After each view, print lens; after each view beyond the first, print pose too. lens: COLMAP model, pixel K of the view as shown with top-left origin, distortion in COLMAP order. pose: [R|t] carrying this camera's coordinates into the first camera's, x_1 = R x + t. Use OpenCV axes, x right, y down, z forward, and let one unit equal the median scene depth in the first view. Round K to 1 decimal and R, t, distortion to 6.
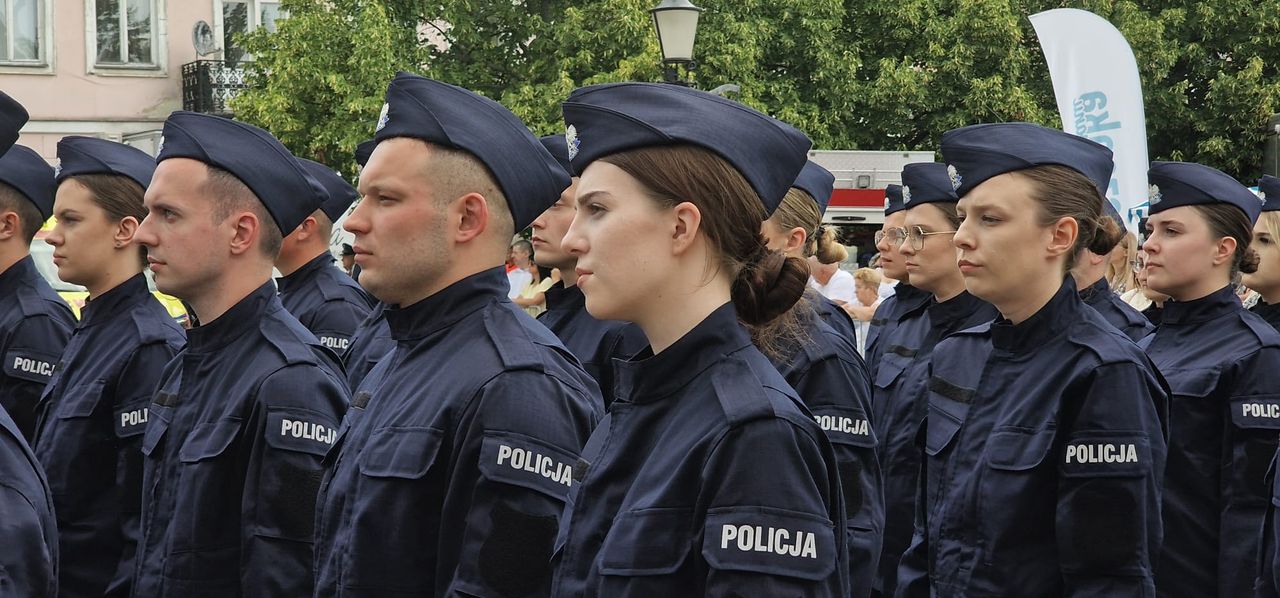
lens RADIAL K [[982.3, 0, 640.0], [0, 982.3, 299.0], [0, 0, 1]] dist [0.081434, -0.083915]
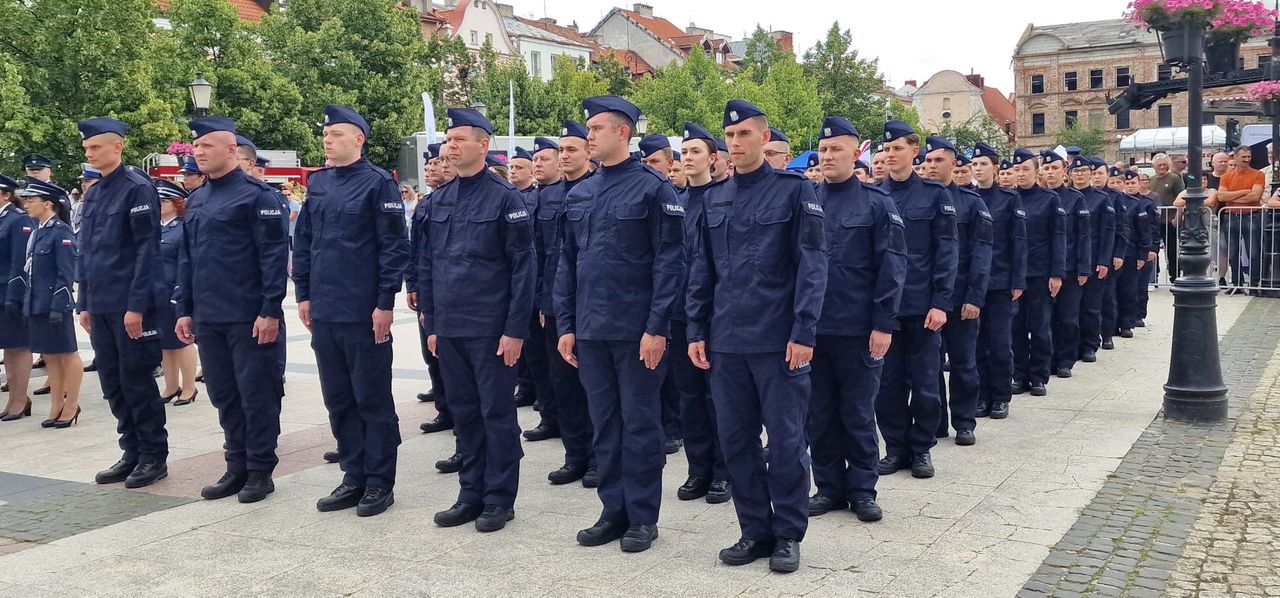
lens RADIAL K [[982.7, 0, 616.8], [0, 982.7, 292.7], [0, 0, 1]] dist [0.093756, -0.113657]
pose [[0.709638, -0.108710, 0.696130, -0.735079], [0.138158, 0.990314, 0.013812, 0.242616], [-0.690888, 0.086374, 0.717783, -1.098459]]
